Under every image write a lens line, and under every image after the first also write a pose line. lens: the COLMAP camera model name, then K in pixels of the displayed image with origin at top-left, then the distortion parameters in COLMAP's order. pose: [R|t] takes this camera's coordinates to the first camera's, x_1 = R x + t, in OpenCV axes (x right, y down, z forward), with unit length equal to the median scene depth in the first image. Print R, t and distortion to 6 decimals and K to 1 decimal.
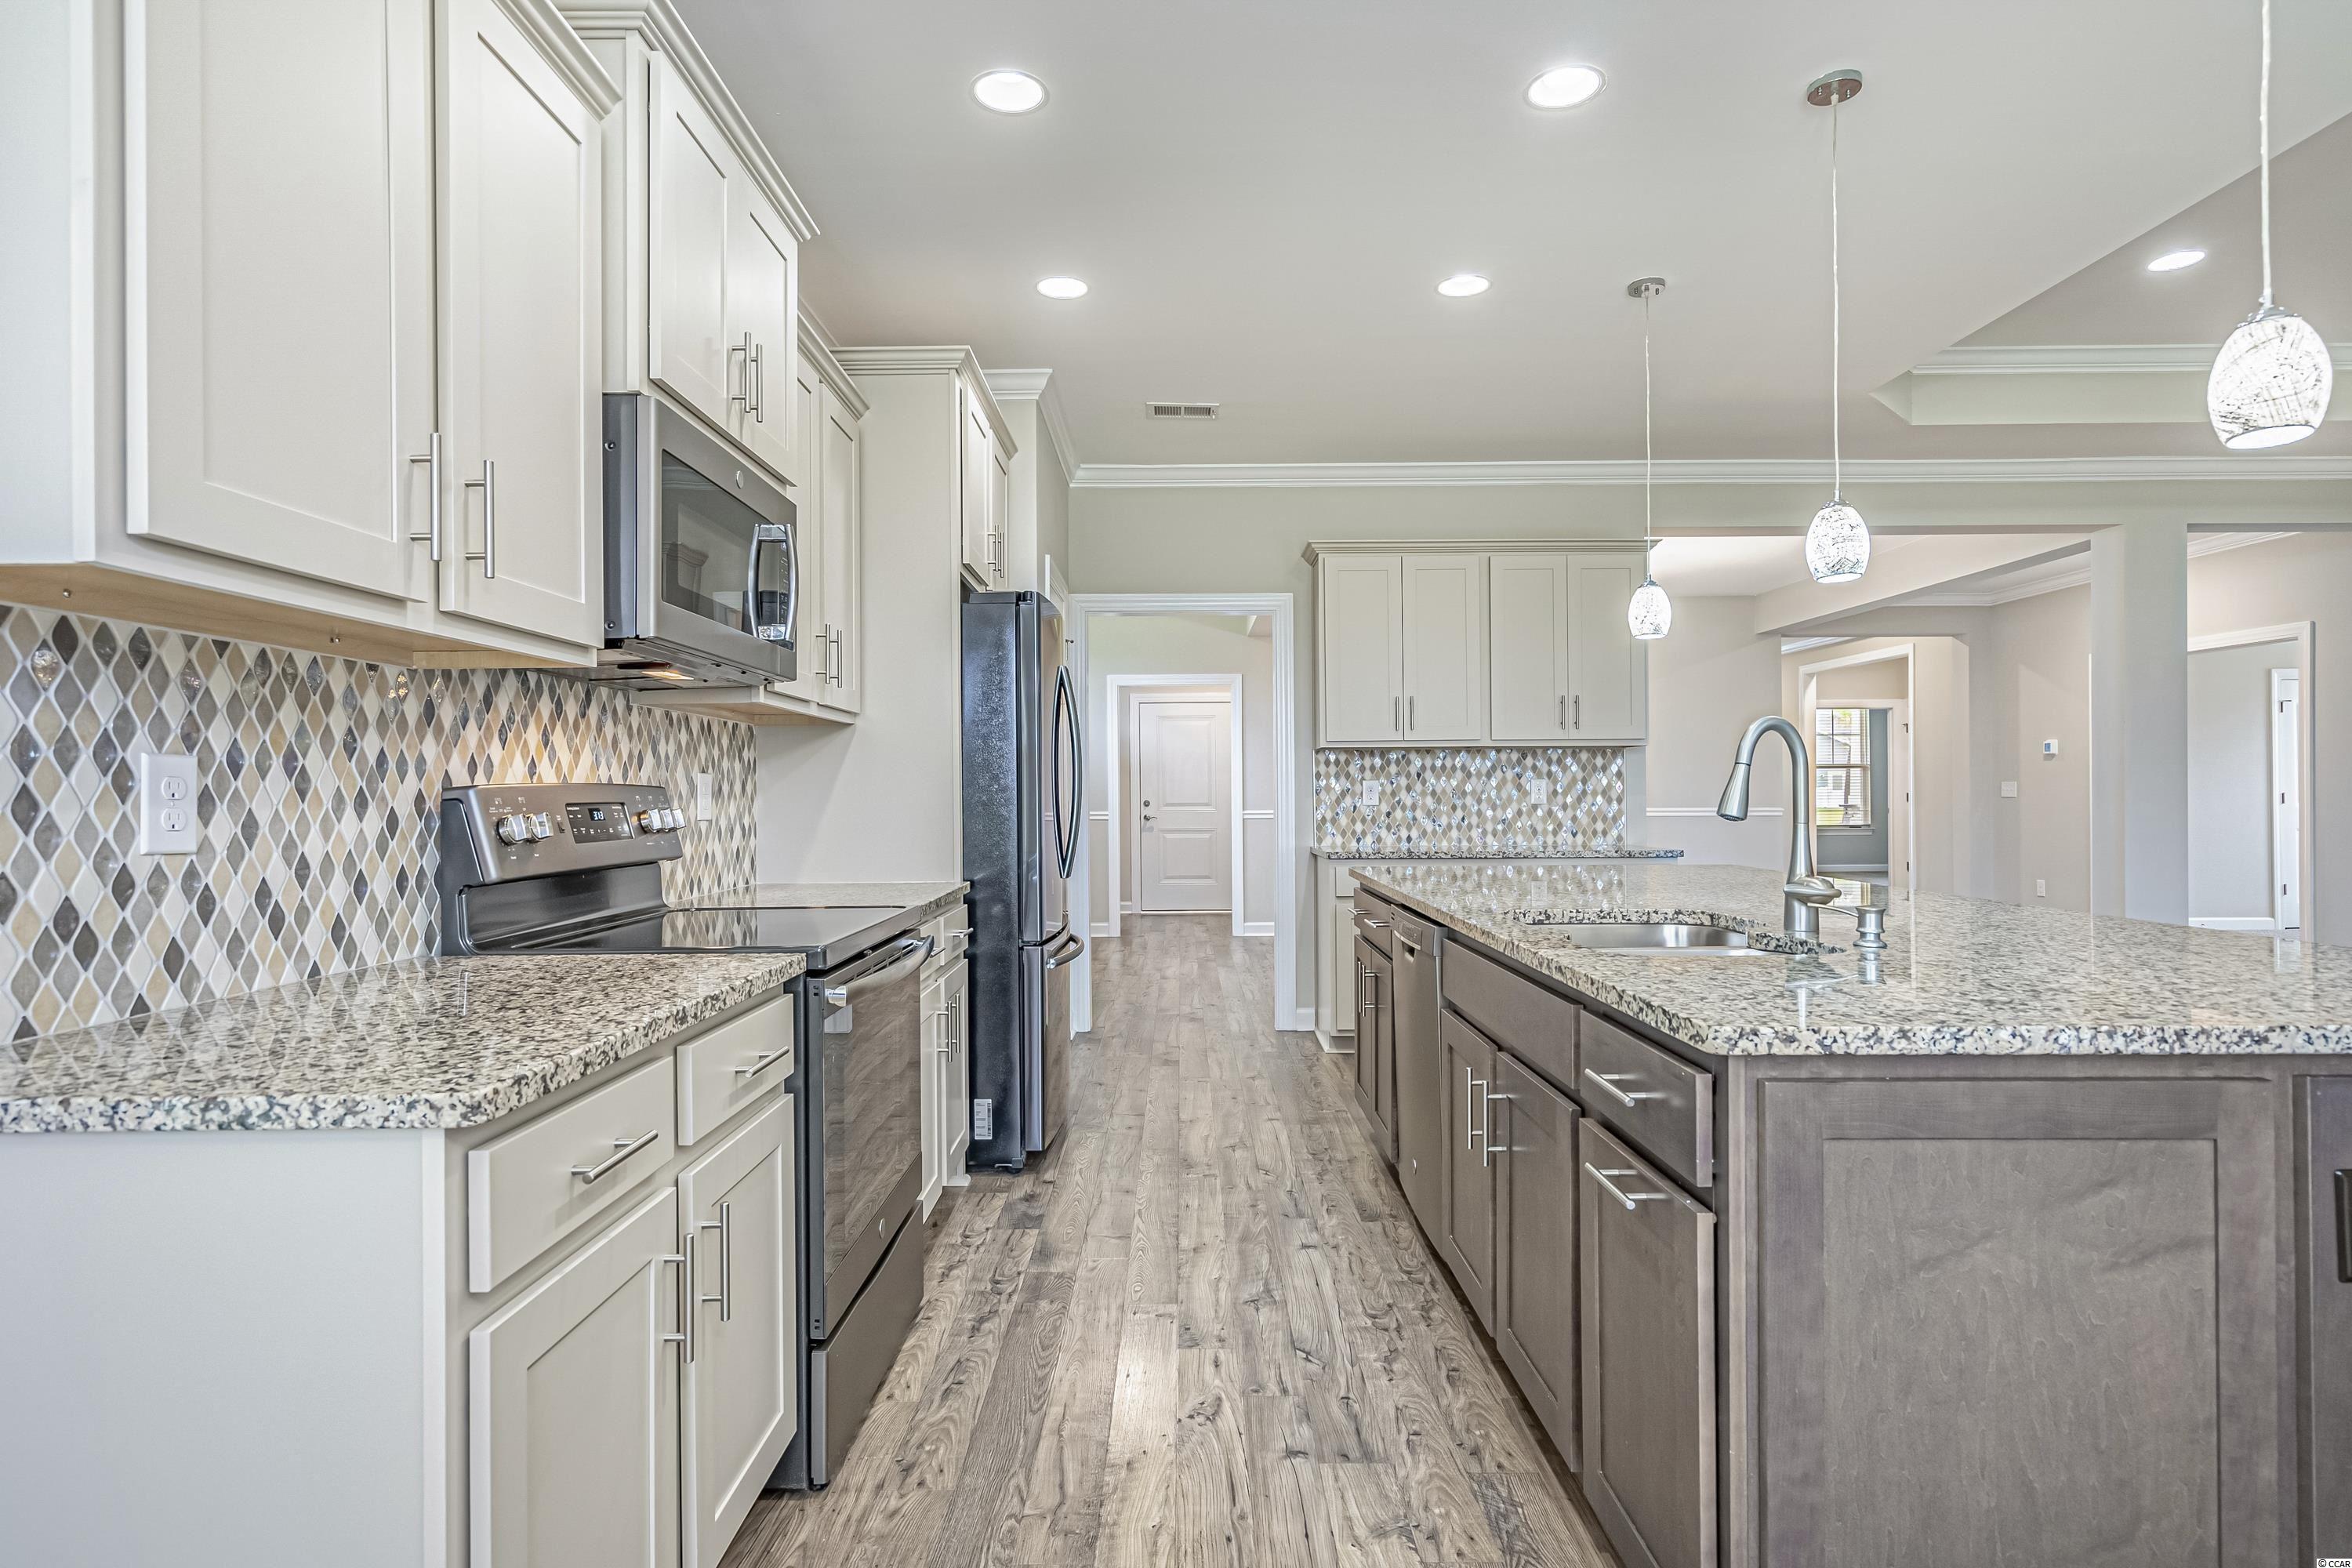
lens RADIAL K [[1205.8, 0, 1175.4], [0, 1205.8, 789.7], [0, 0, 1]] dist [-0.000891, 0.001519]
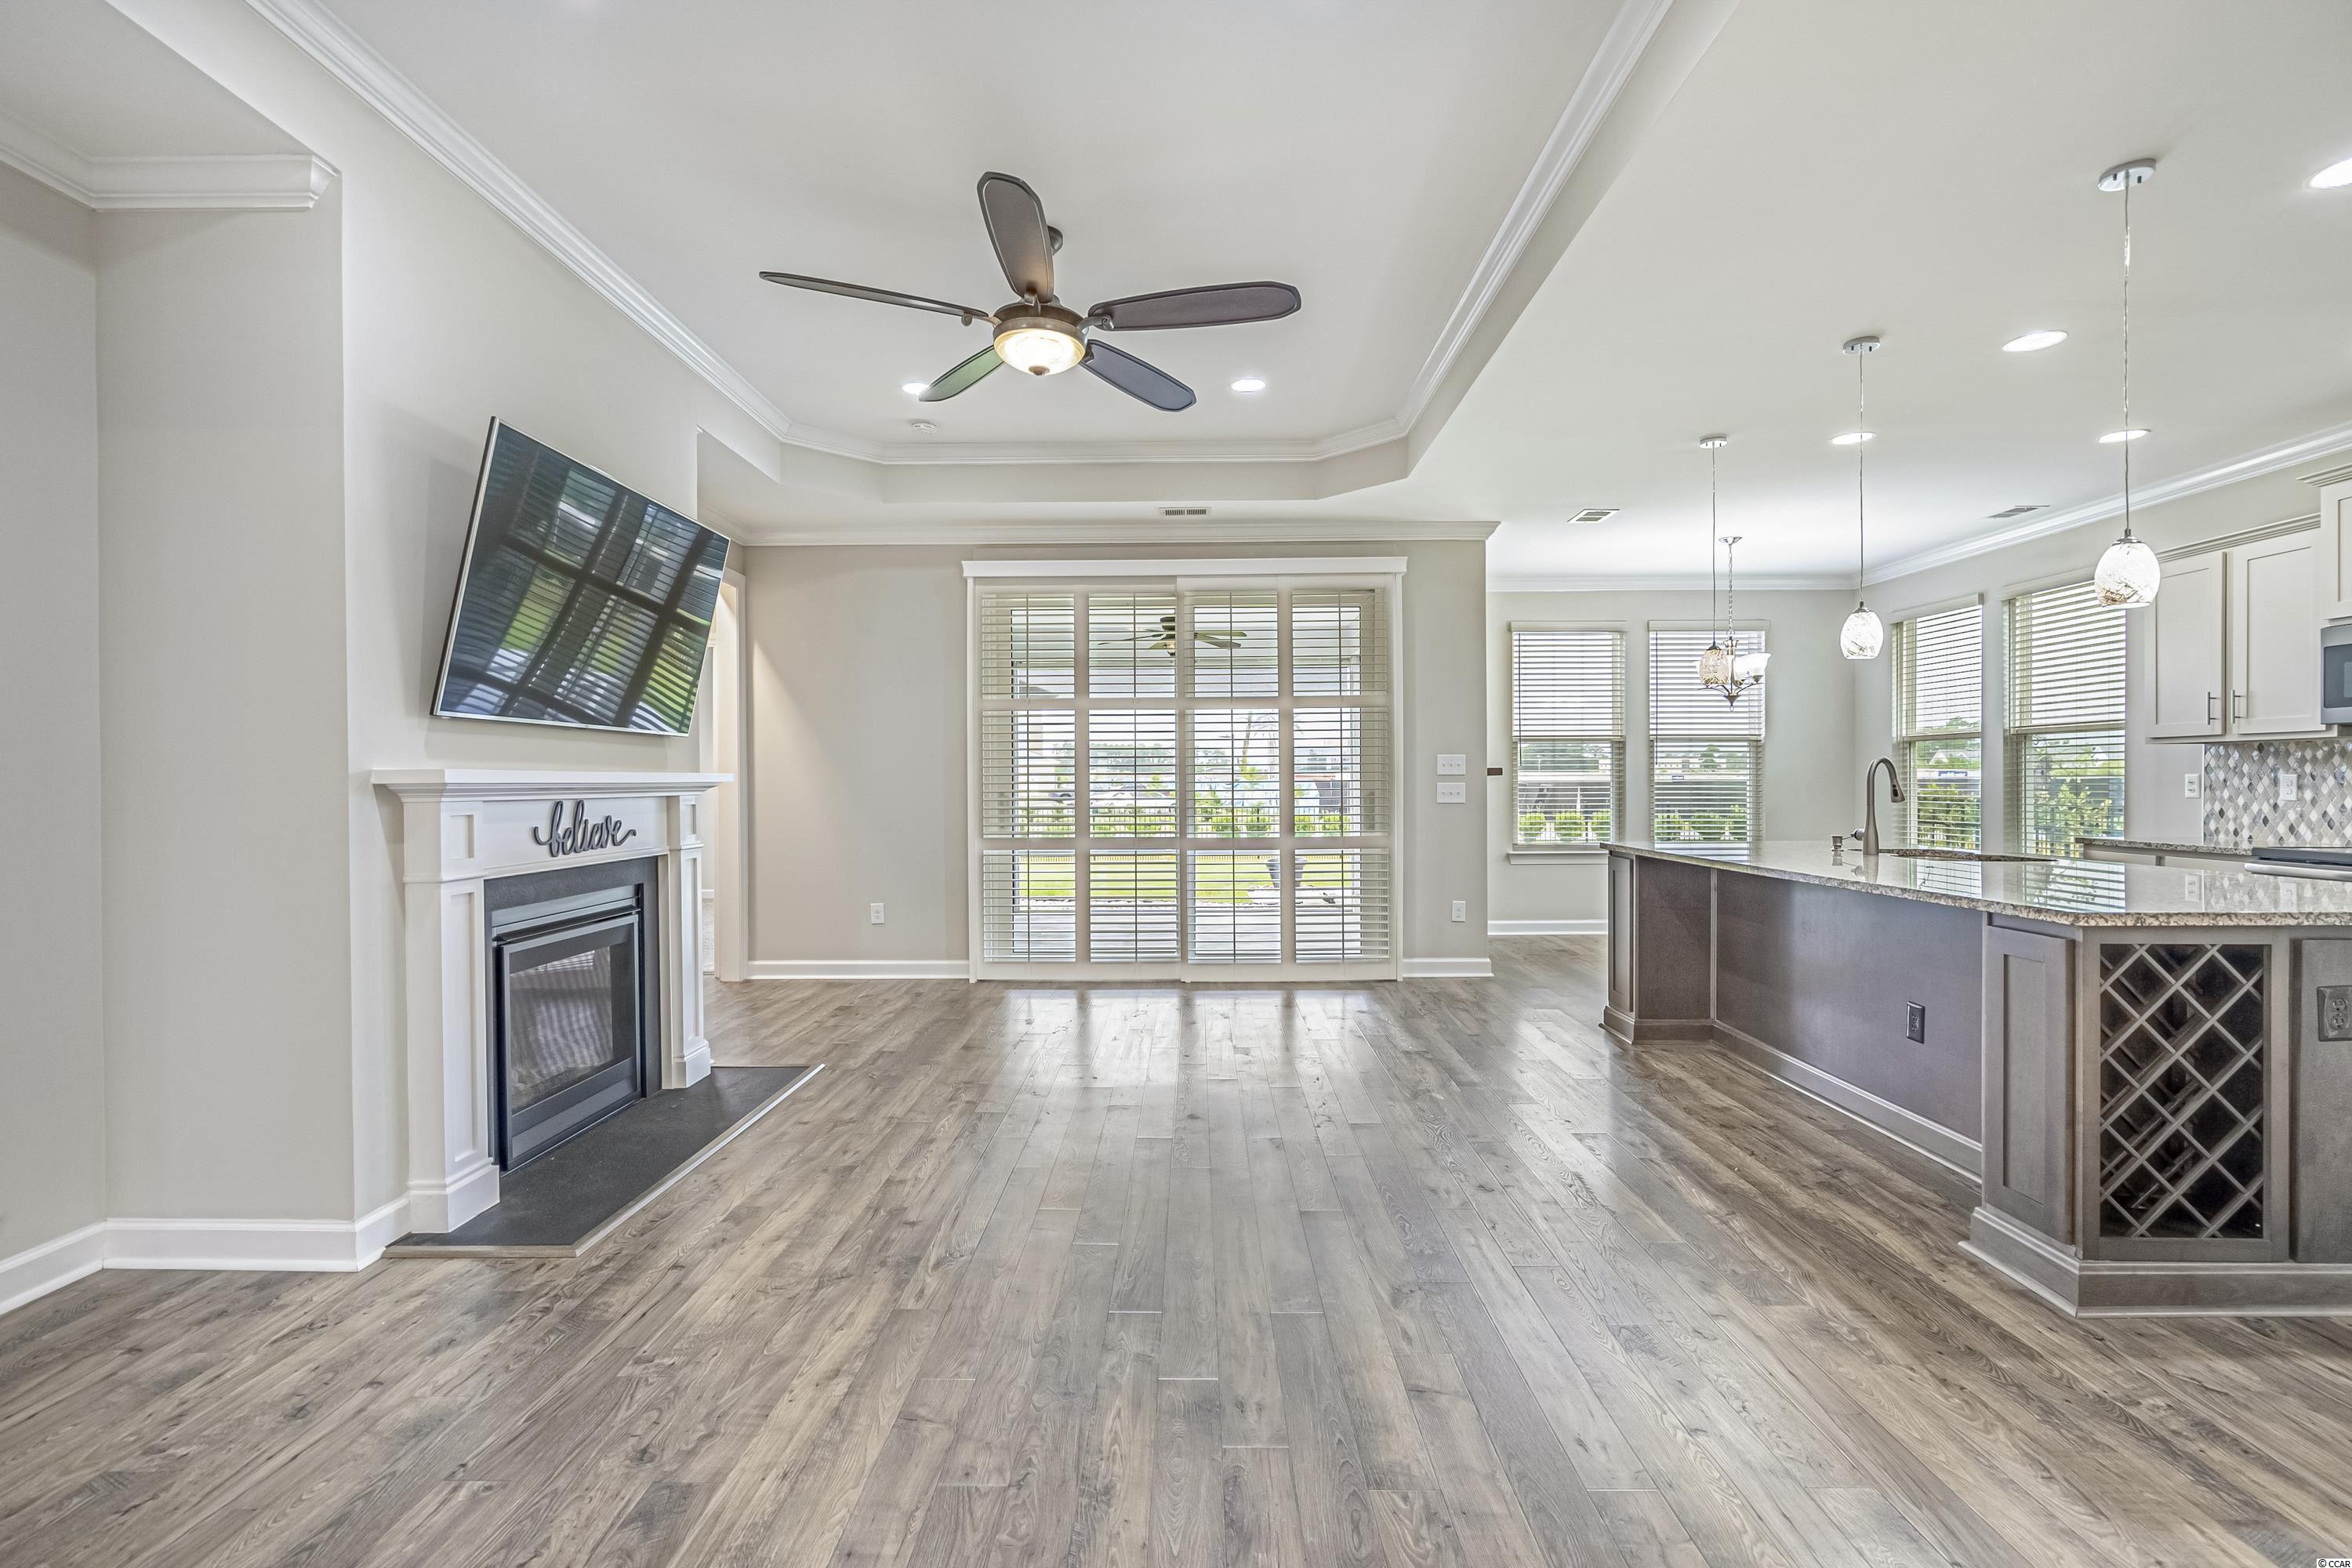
lens RADIAL K [[1069.4, 0, 1178.8], [0, 1069.4, 787.4], [0, 0, 1]] dist [-0.002146, 0.000003]
pose [[-0.999902, 0.010656, 0.009044, 0.709754], [0.010682, 0.999939, 0.002857, -0.009316], [-0.009013, 0.002953, -0.999955, 1.191246]]
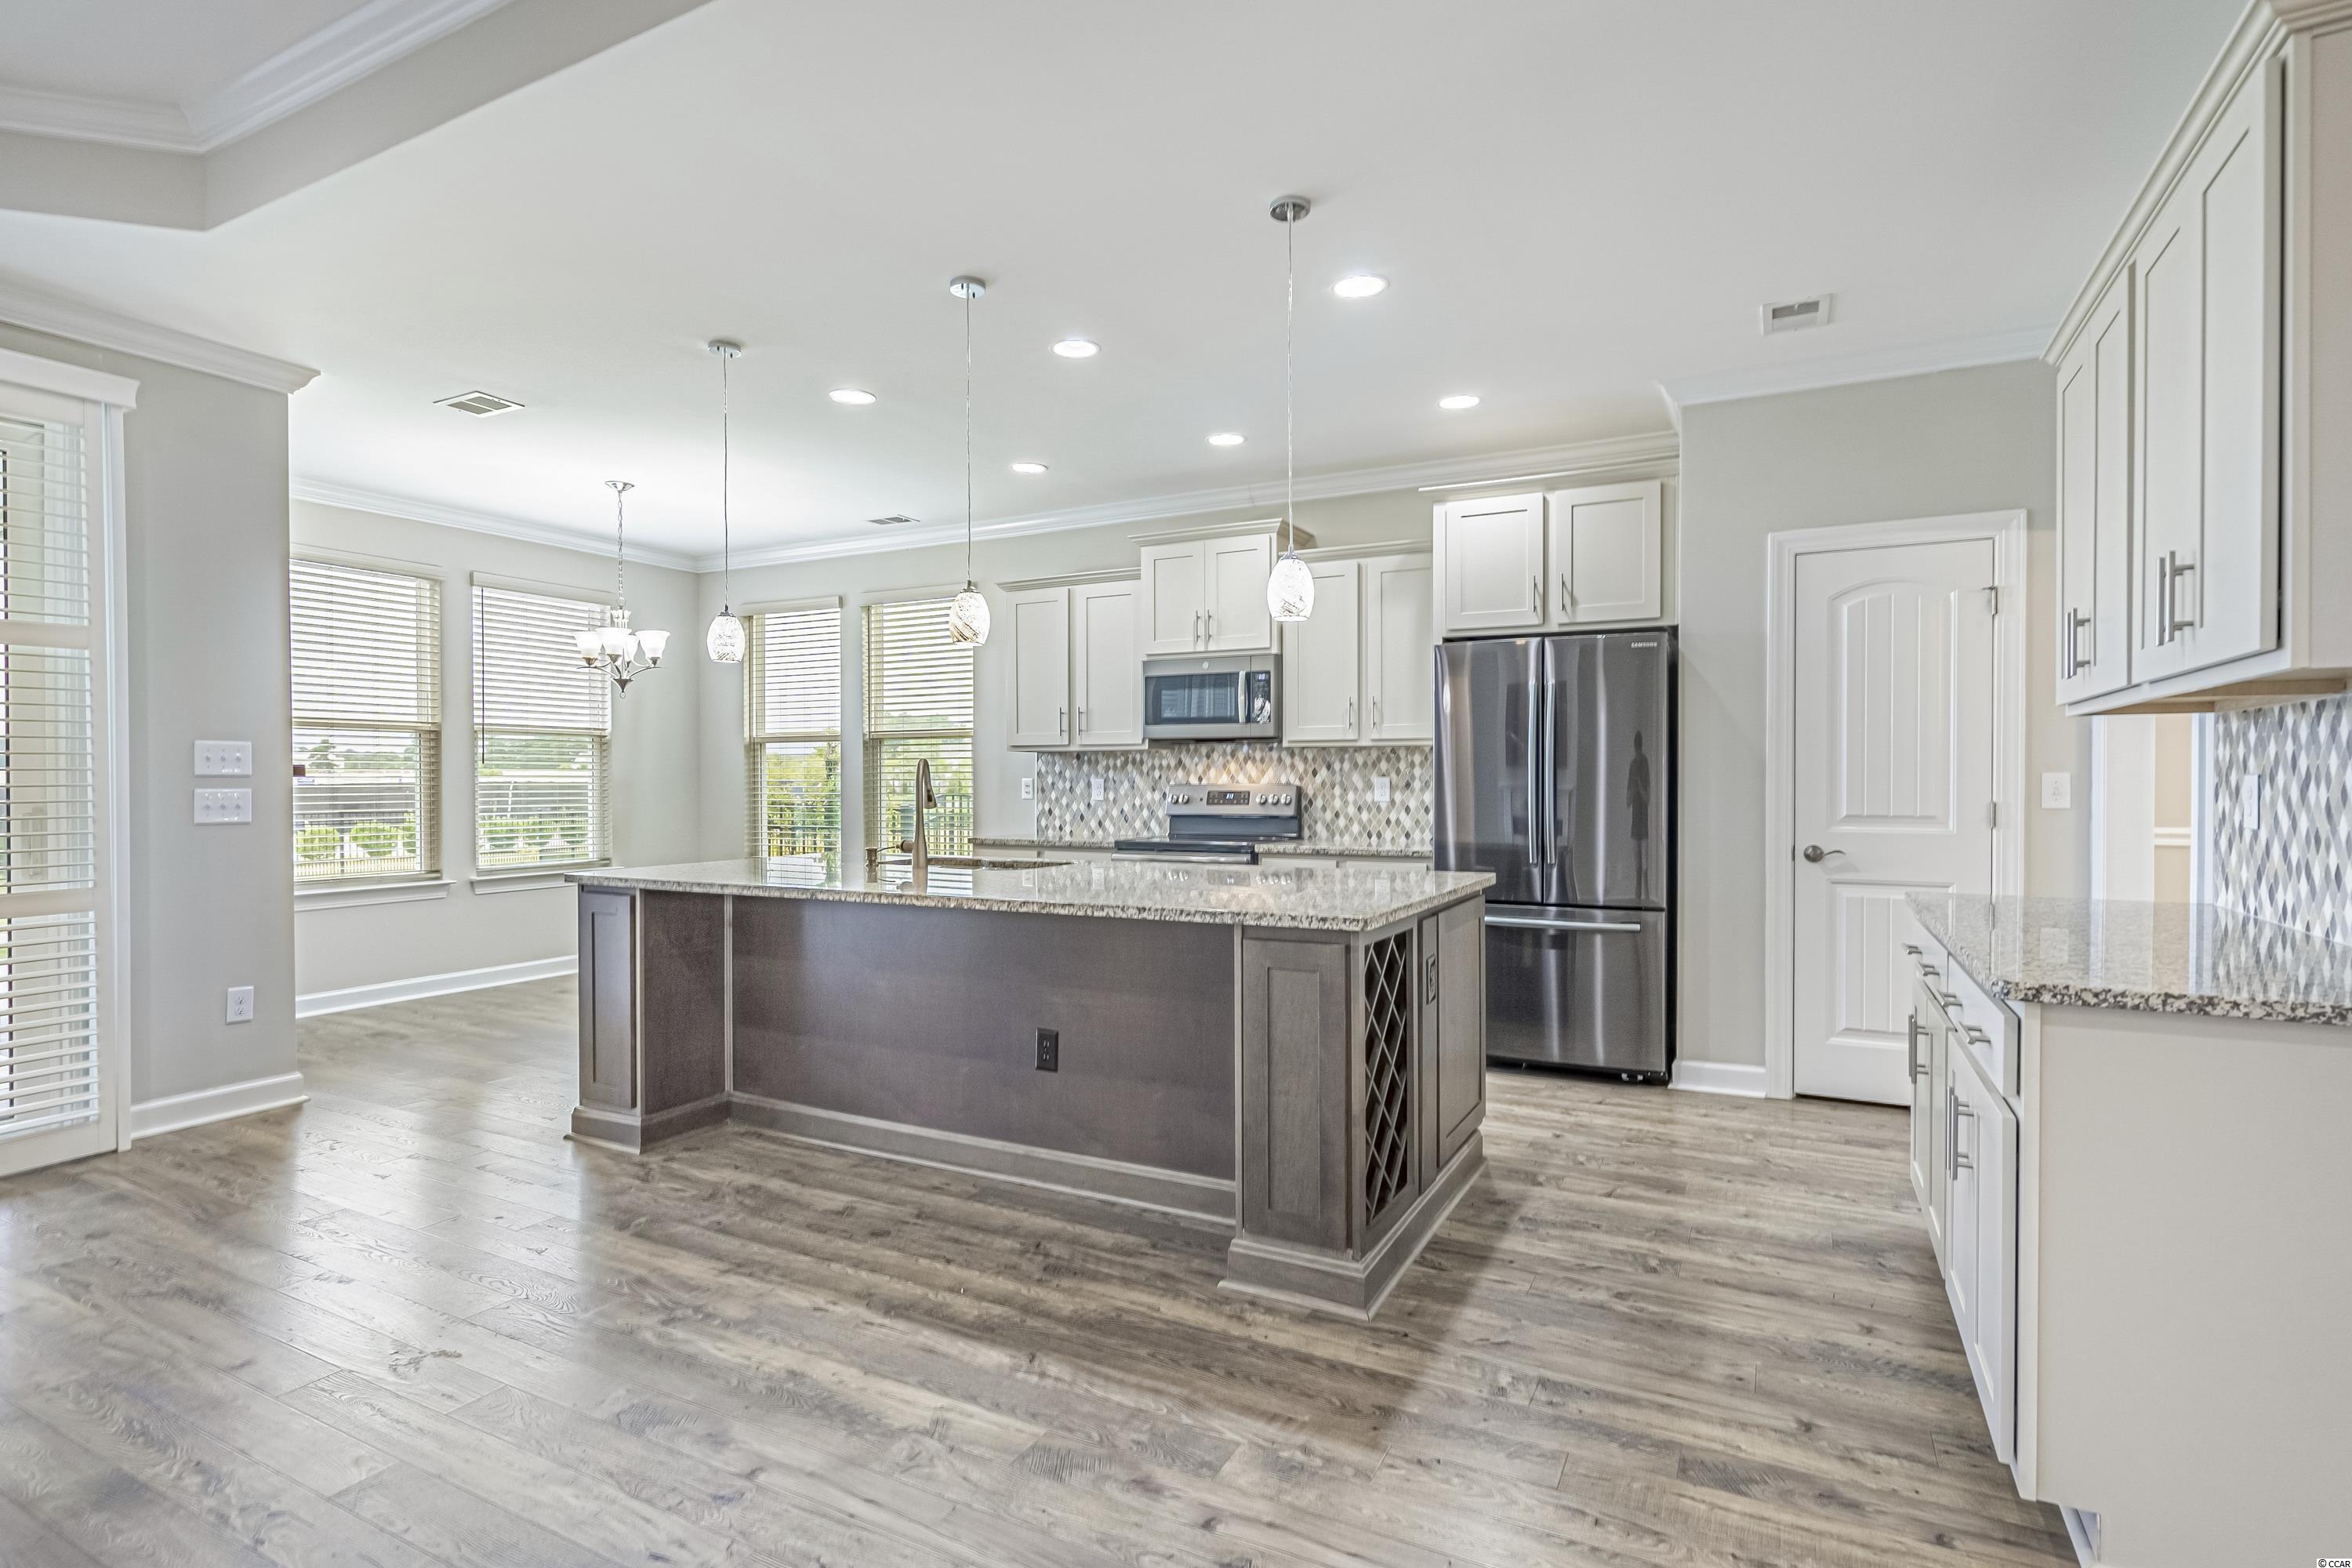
lens RADIAL K [[1158.2, 0, 1175.4], [0, 1158.2, 790.9], [0, 0, 1]] dist [-0.003205, 0.000861]
pose [[-0.462932, 0.017009, -0.886231, 0.802086], [0.008468, 0.999855, 0.014767, -0.012476], [0.886354, -0.000668, -0.463009, 0.902037]]
